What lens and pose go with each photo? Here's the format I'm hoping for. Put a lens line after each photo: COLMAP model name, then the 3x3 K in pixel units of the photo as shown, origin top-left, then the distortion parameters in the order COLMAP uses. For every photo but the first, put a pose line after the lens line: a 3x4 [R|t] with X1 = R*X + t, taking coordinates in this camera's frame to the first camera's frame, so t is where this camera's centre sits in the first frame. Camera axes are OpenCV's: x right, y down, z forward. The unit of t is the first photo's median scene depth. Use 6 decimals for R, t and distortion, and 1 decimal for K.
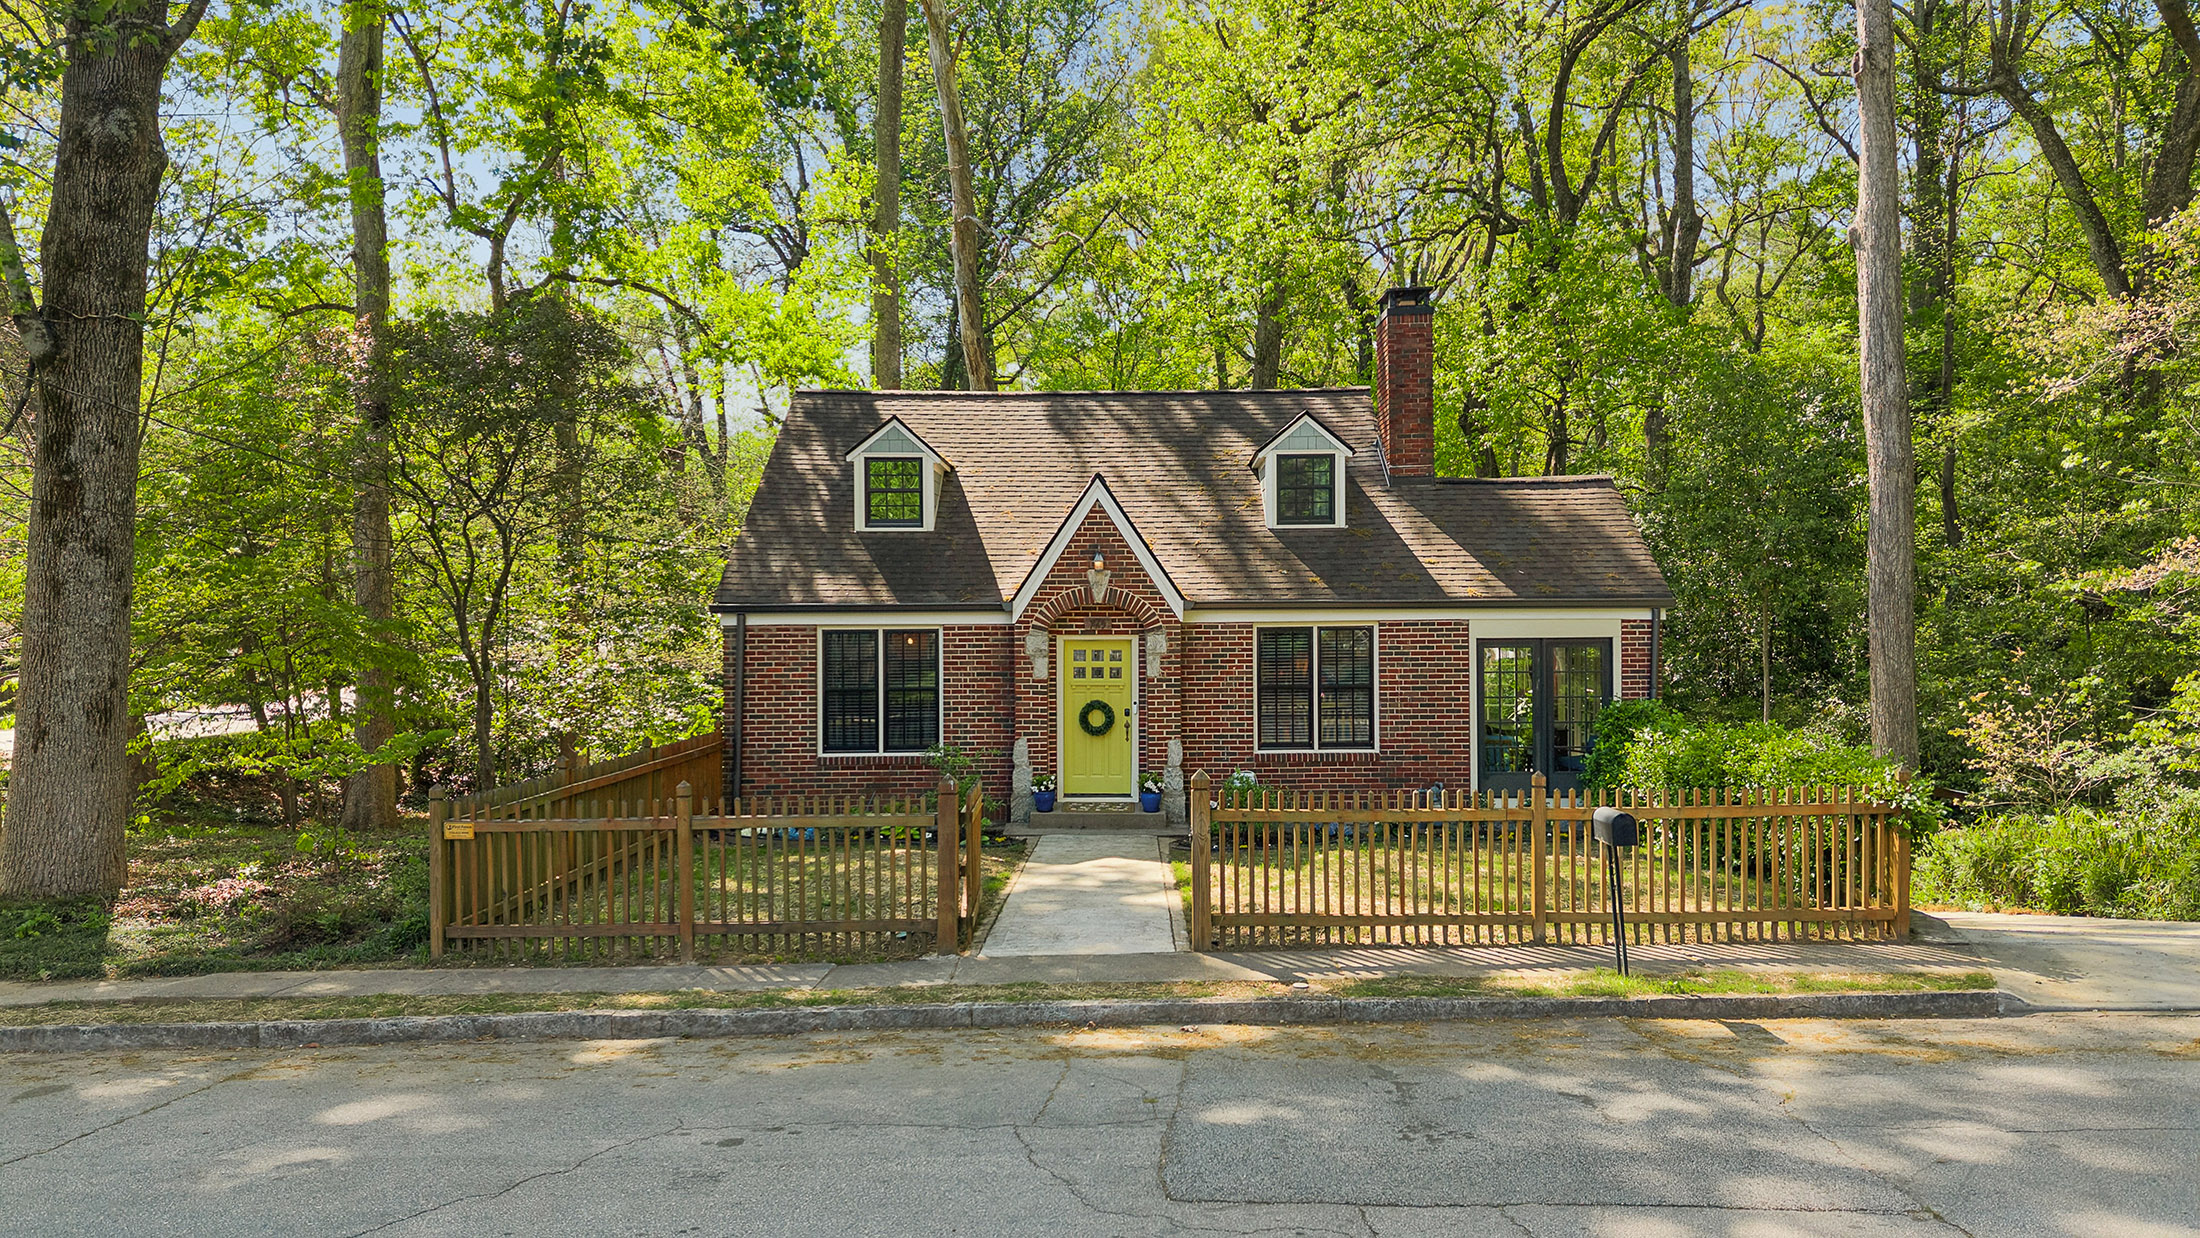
lens RADIAL K [[1479.2, 0, 1097.2], [0, 1479.2, 617.4], [0, 0, 1]] dist [0.074267, -0.010947]
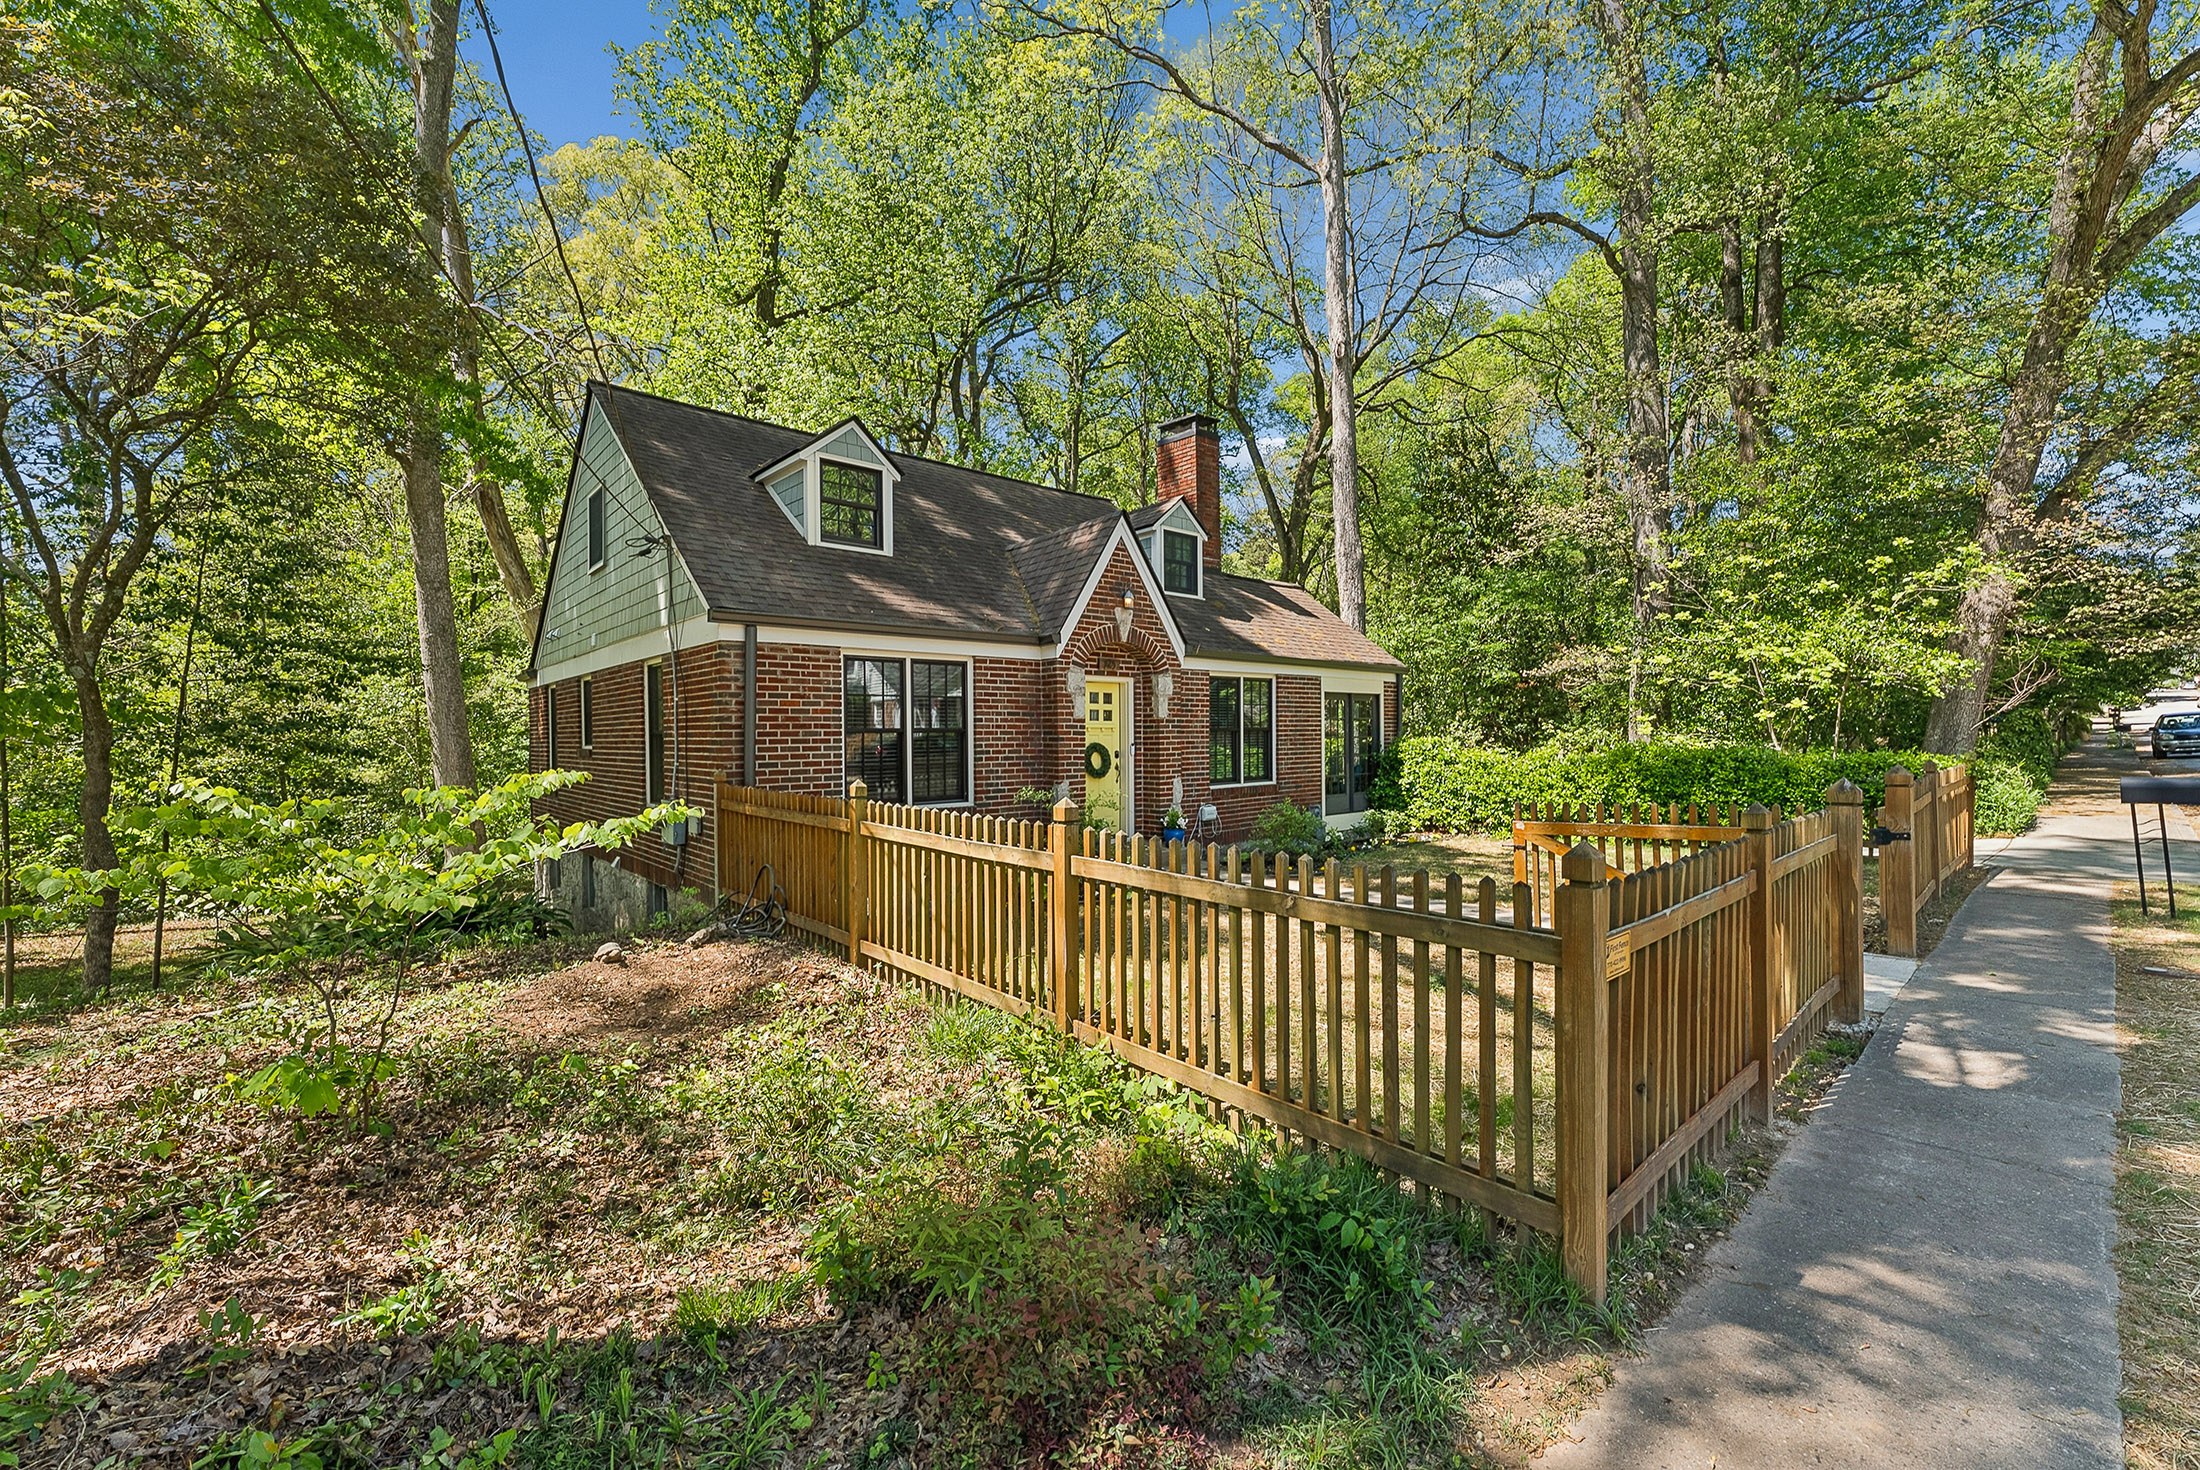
lens RADIAL K [[899.1, 0, 1102.0], [0, 899.1, 746.4], [0, 0, 1]] dist [-0.002759, -0.000449]
pose [[0.744909, -0.009044, 0.667105, -0.404159], [0.001653, 0.999930, 0.011710, 0.052144], [-0.667164, -0.007621, 0.744872, 0.552885]]
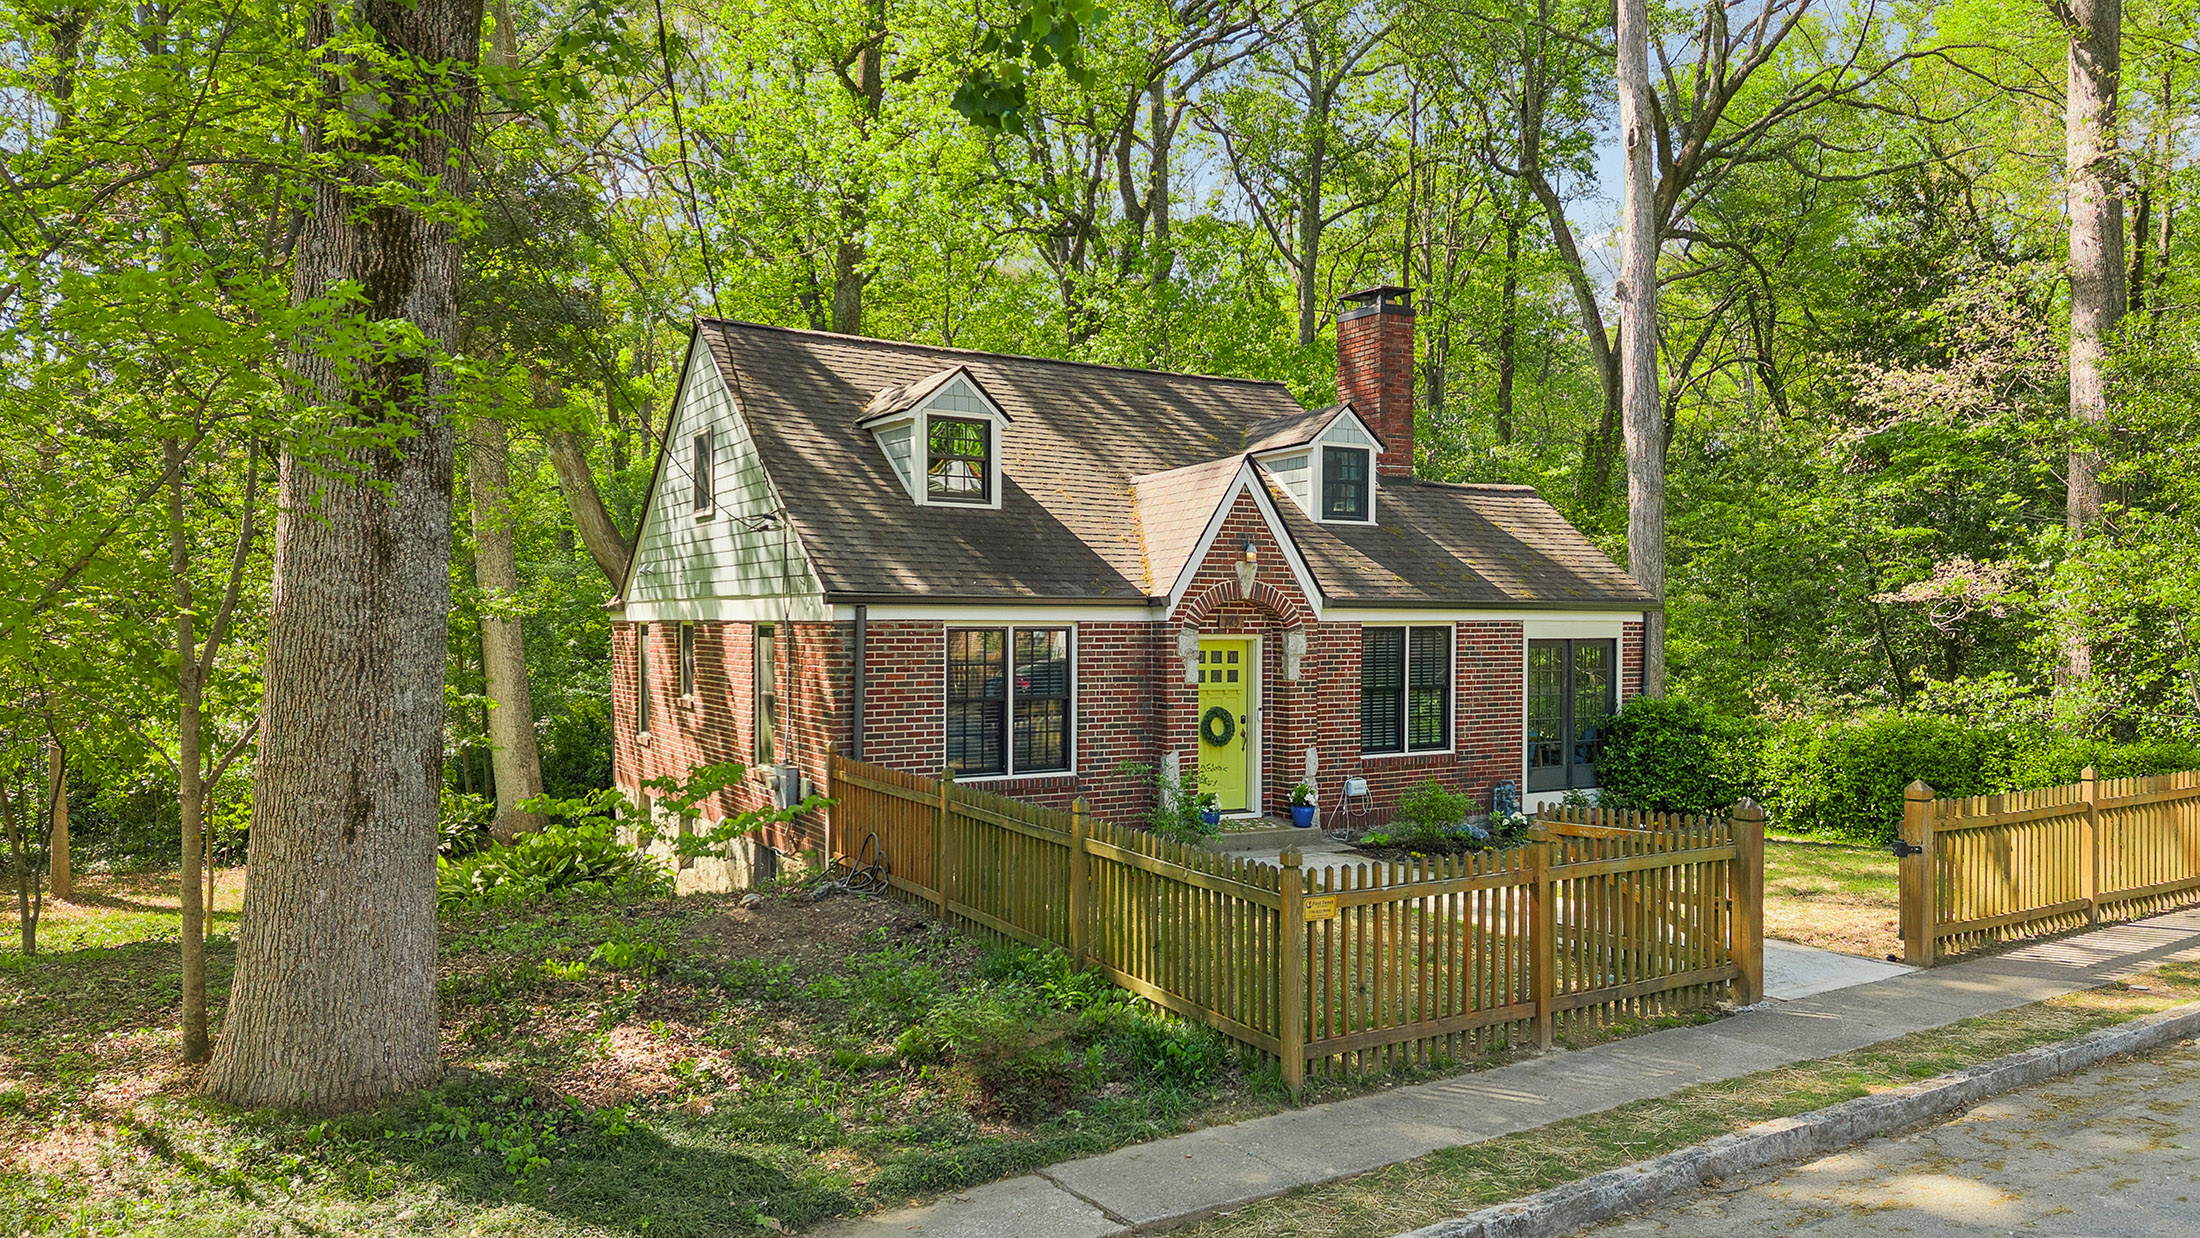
lens RADIAL K [[1479.2, 0, 1105.6], [0, 1479.2, 646.6], [0, 0, 1]] dist [0.074267, -0.010947]
pose [[0.859398, -0.001031, 0.511306, -0.524424], [-0.009680, 0.999786, 0.018286, 0.003648], [-0.511216, -0.020664, 0.859204, 0.264481]]
